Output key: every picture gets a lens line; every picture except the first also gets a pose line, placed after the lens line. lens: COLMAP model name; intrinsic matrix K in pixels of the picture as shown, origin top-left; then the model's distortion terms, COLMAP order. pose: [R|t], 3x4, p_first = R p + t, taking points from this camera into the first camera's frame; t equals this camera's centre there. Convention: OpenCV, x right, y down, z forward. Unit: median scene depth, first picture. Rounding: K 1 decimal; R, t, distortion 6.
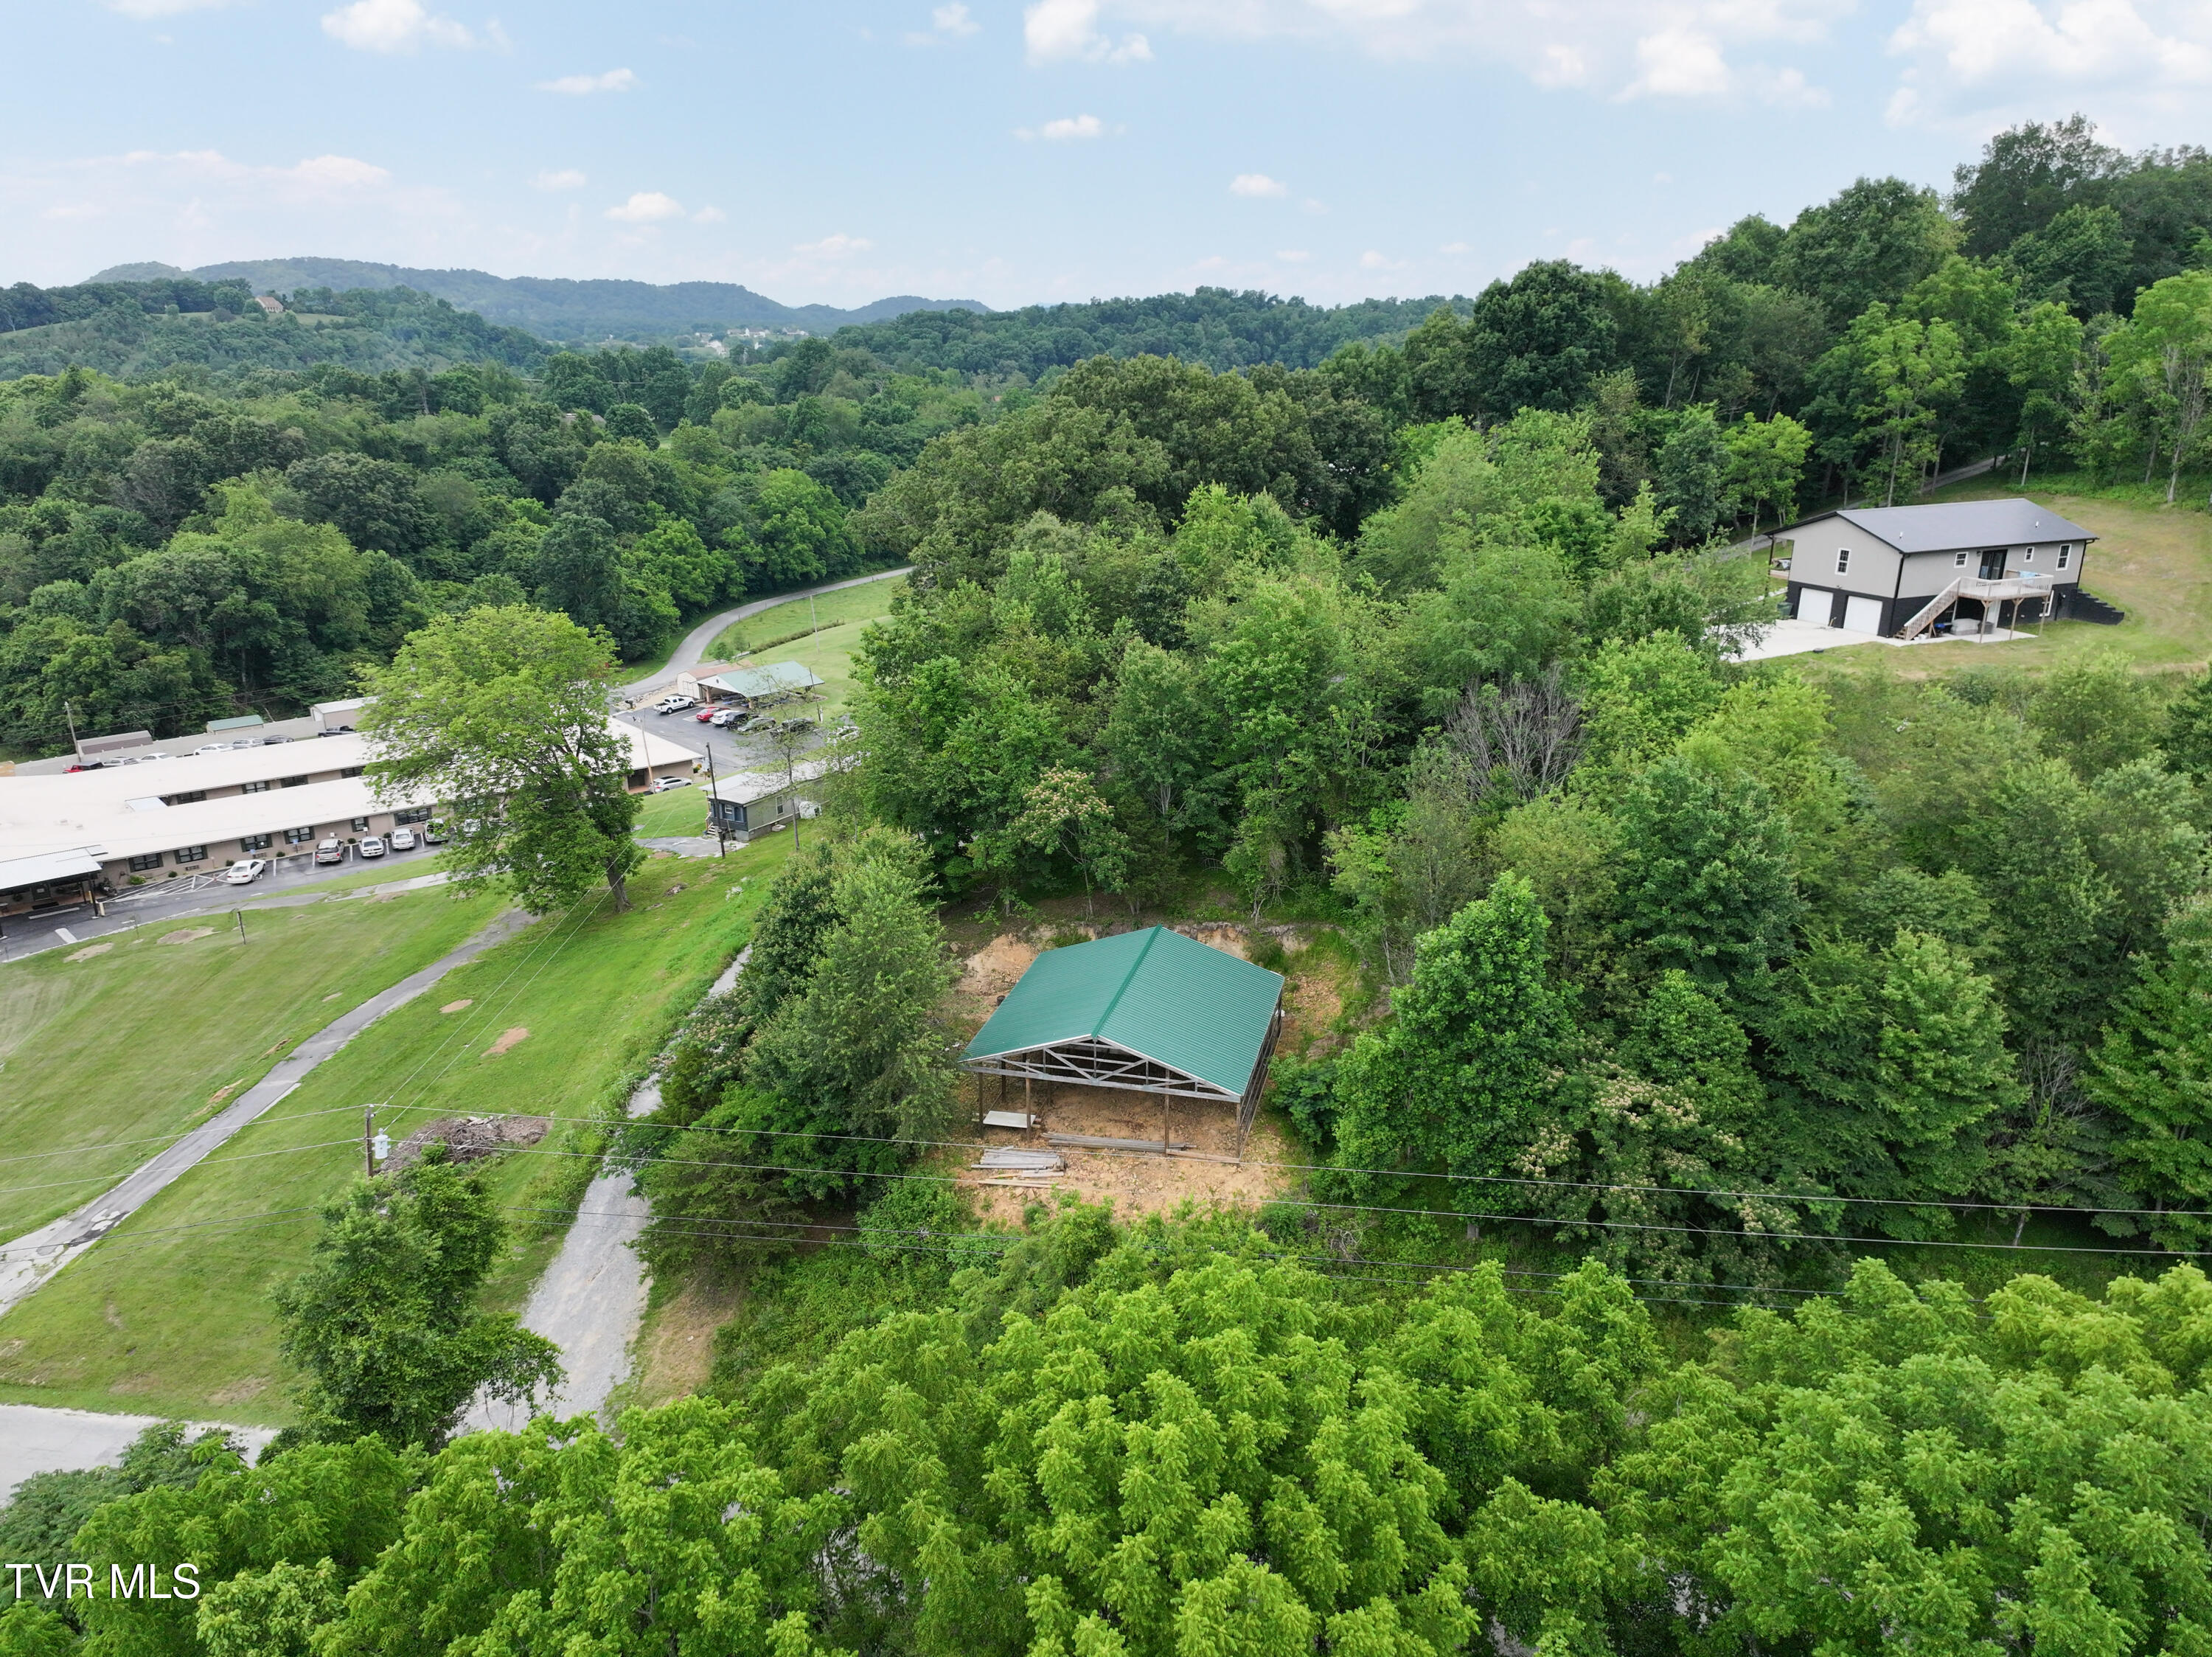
lens RADIAL K [[1483.2, 0, 1105.8], [0, 1483.2, 850.2], [0, 0, 1]] dist [0.212694, -0.201789]
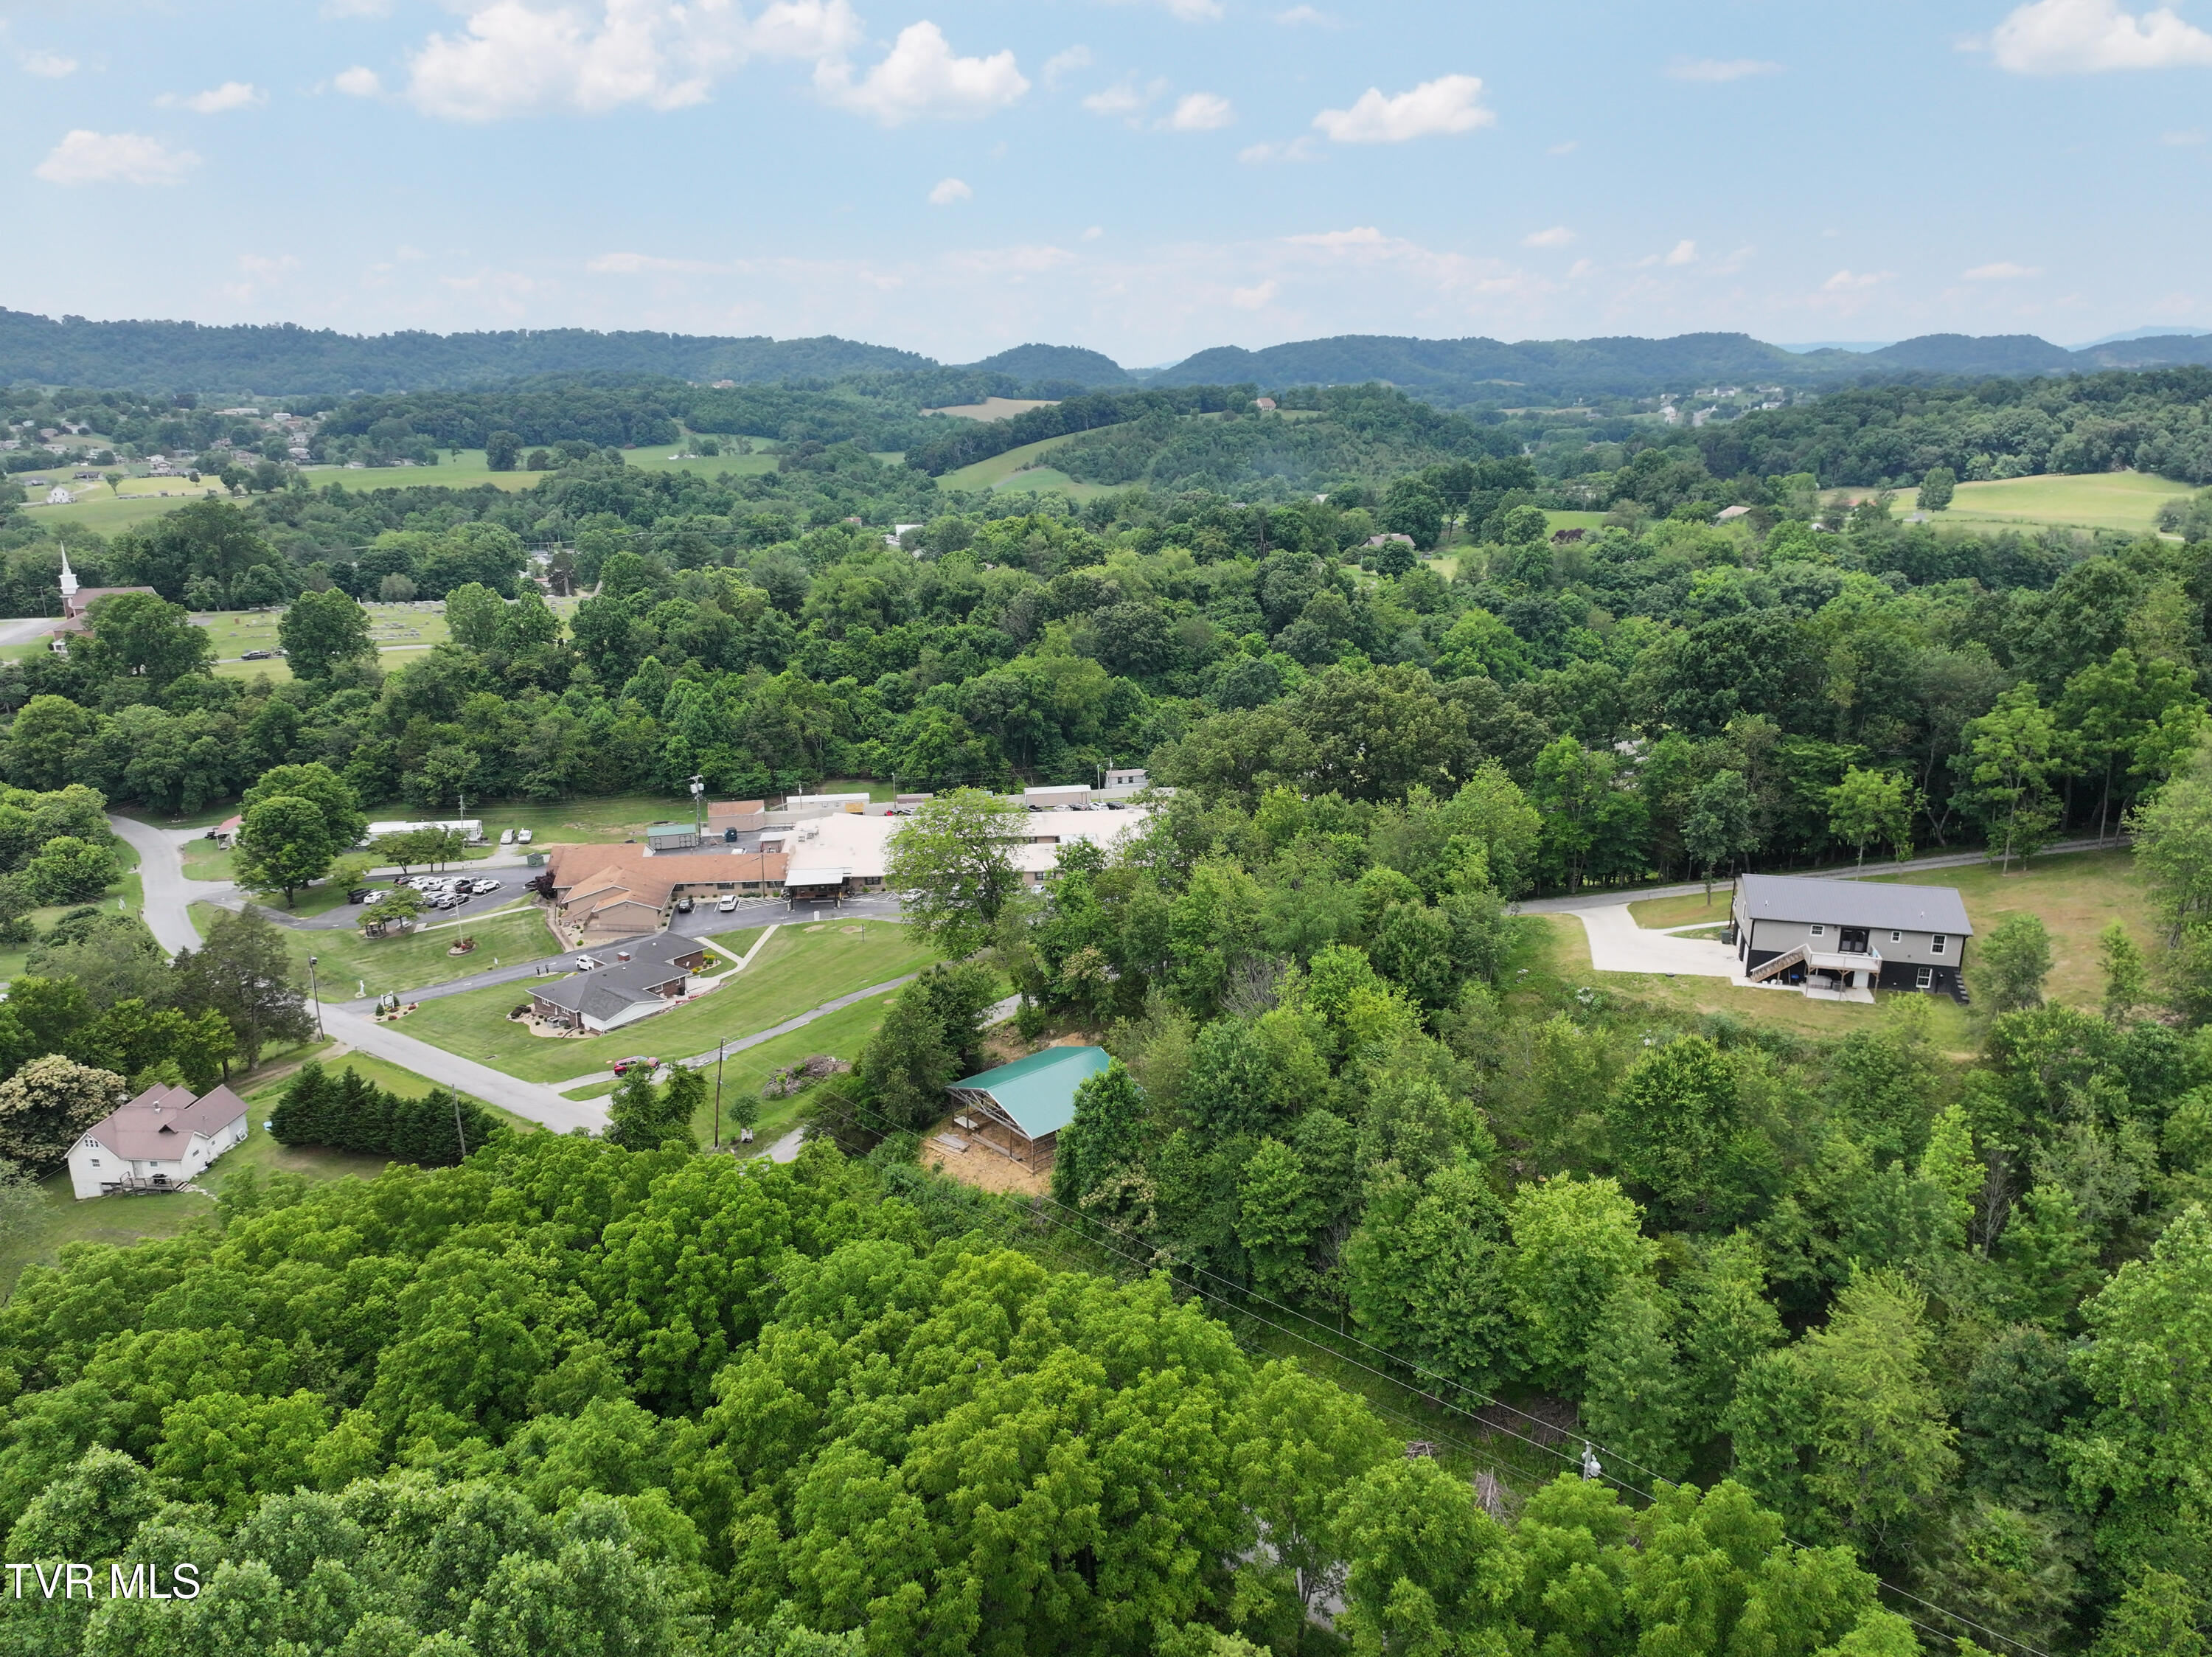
lens RADIAL K [[1492.7, 0, 1106.8], [0, 1492.7, 839.8], [0, 0, 1]] dist [0.205783, -0.196410]
pose [[0.818678, 0.164442, -0.550205, 0.354090], [-0.180930, 0.983187, 0.024634, -0.087170], [0.545006, 0.079382, 0.834666, -0.182638]]
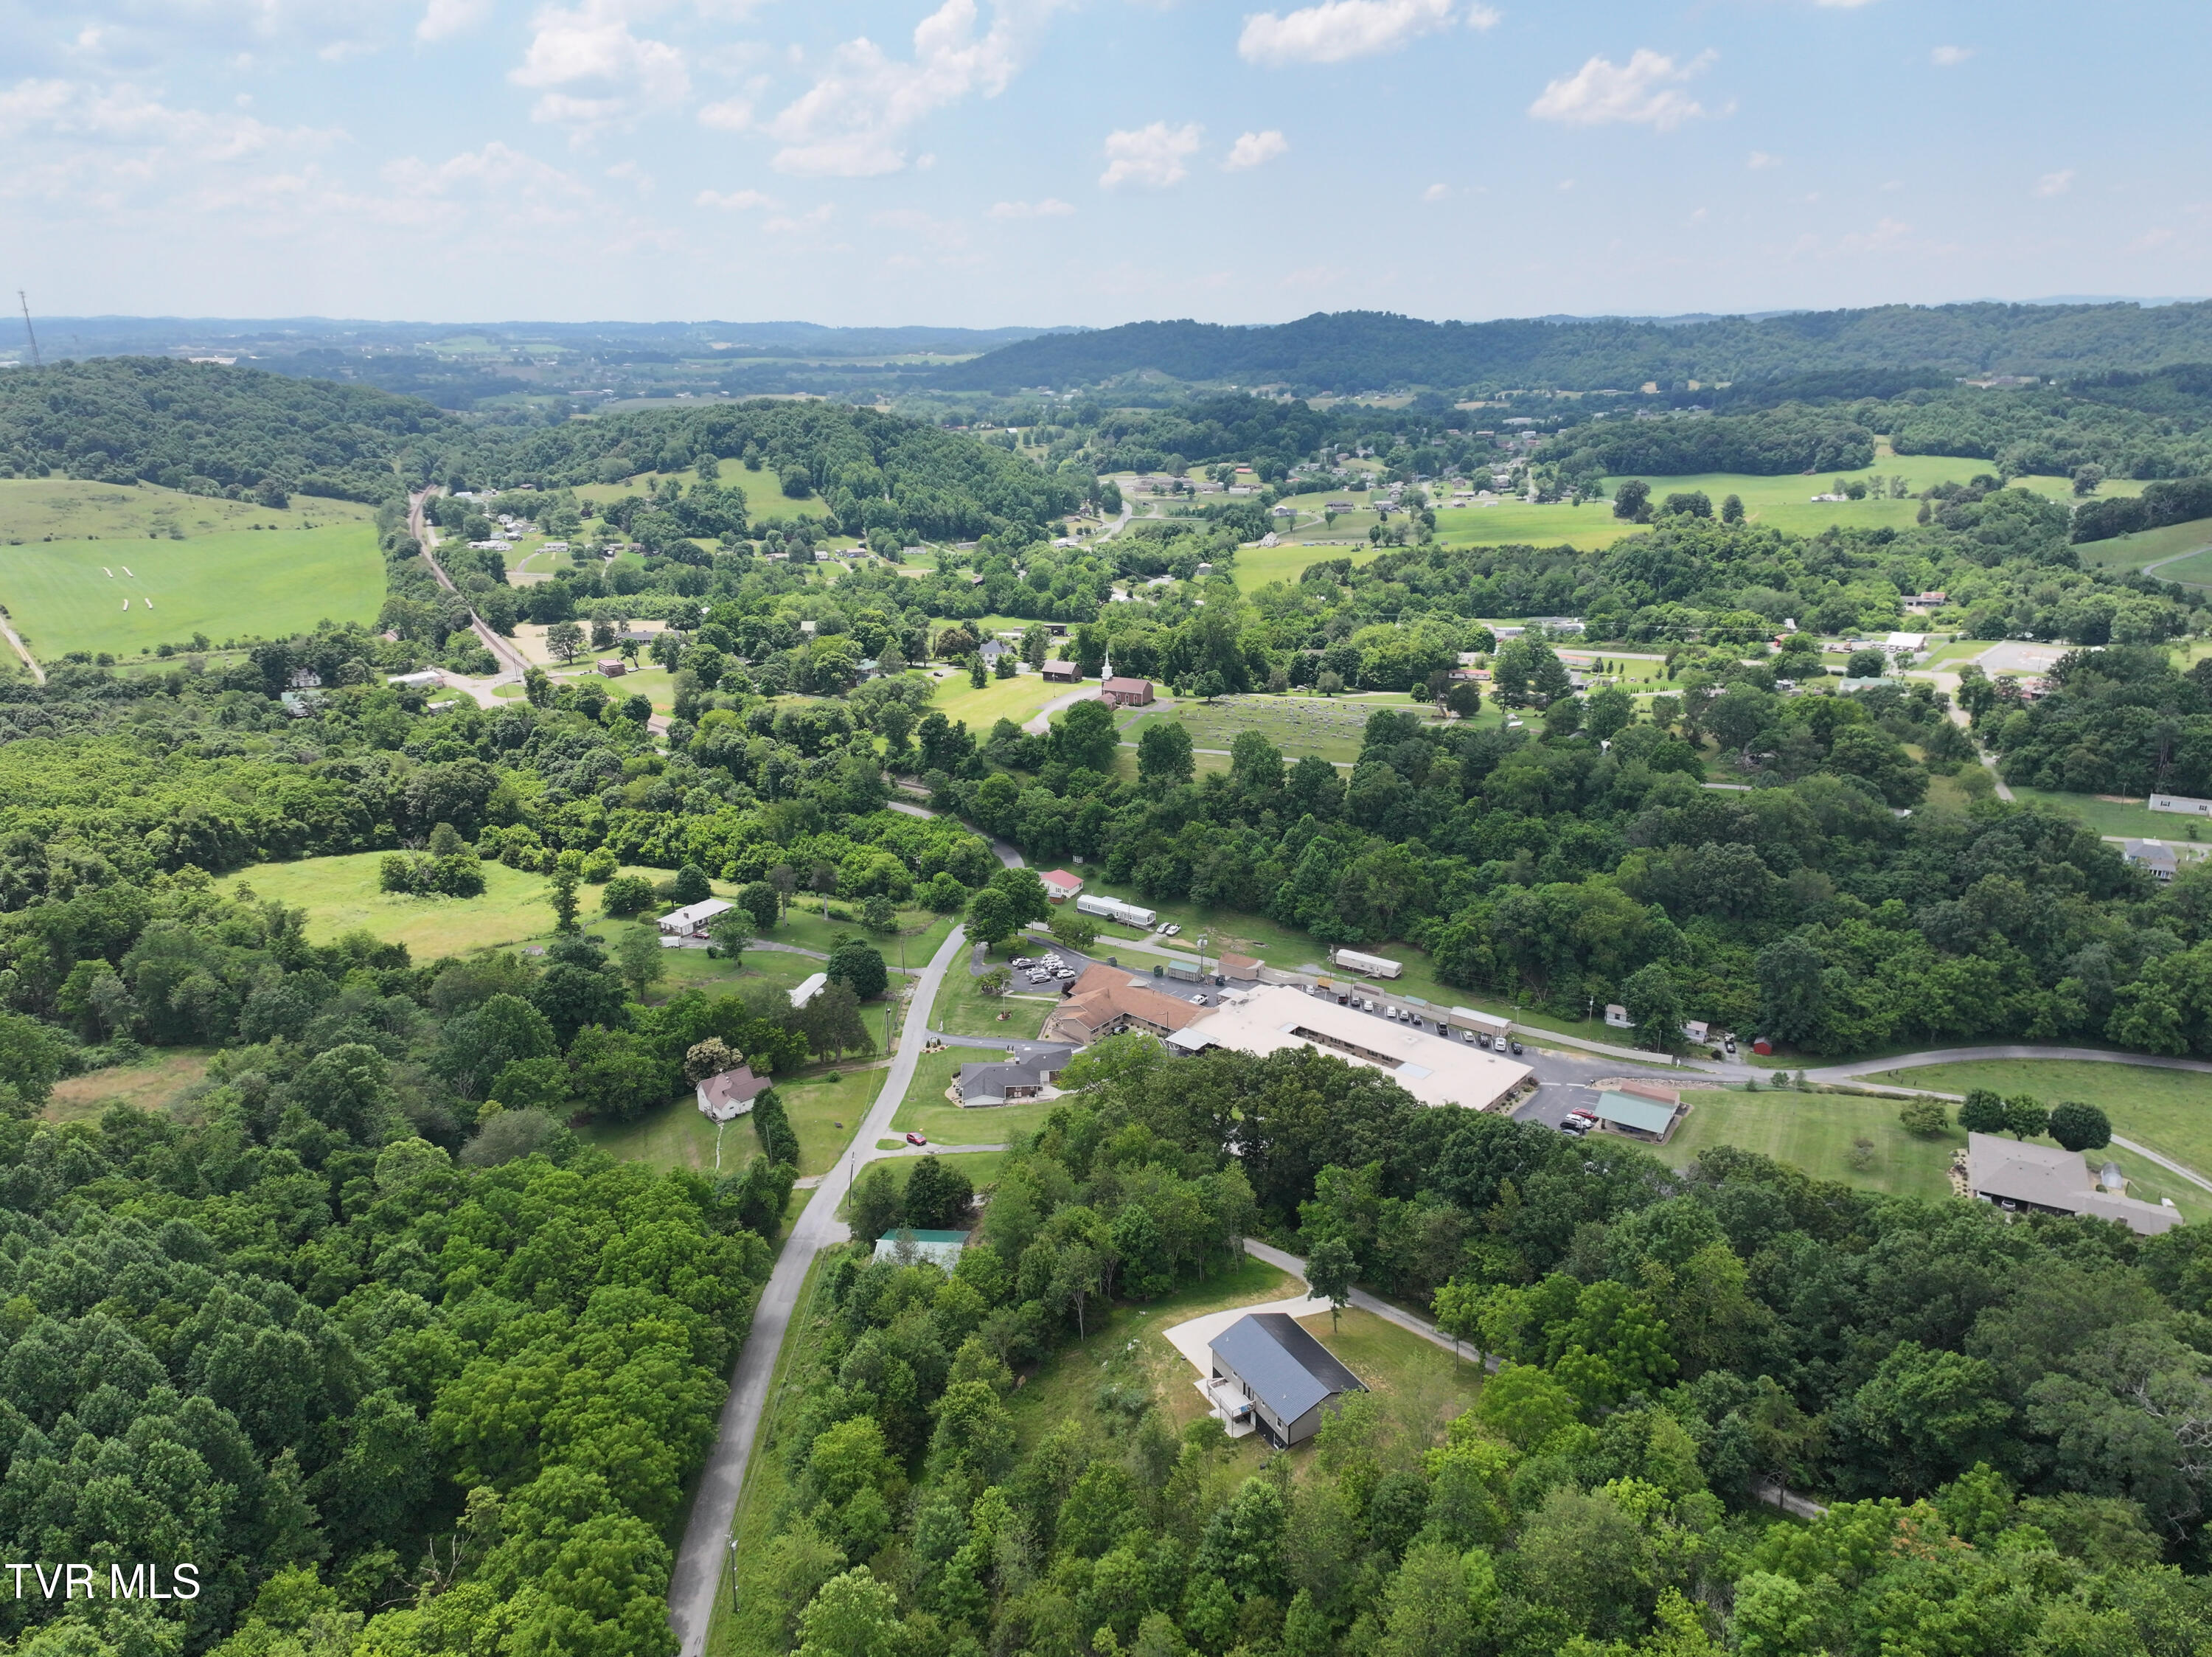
lens RADIAL K [[1478.1, 0, 1105.2], [0, 1478.1, 849.1], [0, 0, 1]] dist [0.205613, -0.190053]
pose [[0.142997, 0.319771, -0.936642, 0.931574], [-0.303486, 0.914945, 0.266030, -0.550647], [0.942045, 0.246216, 0.227880, 0.139830]]
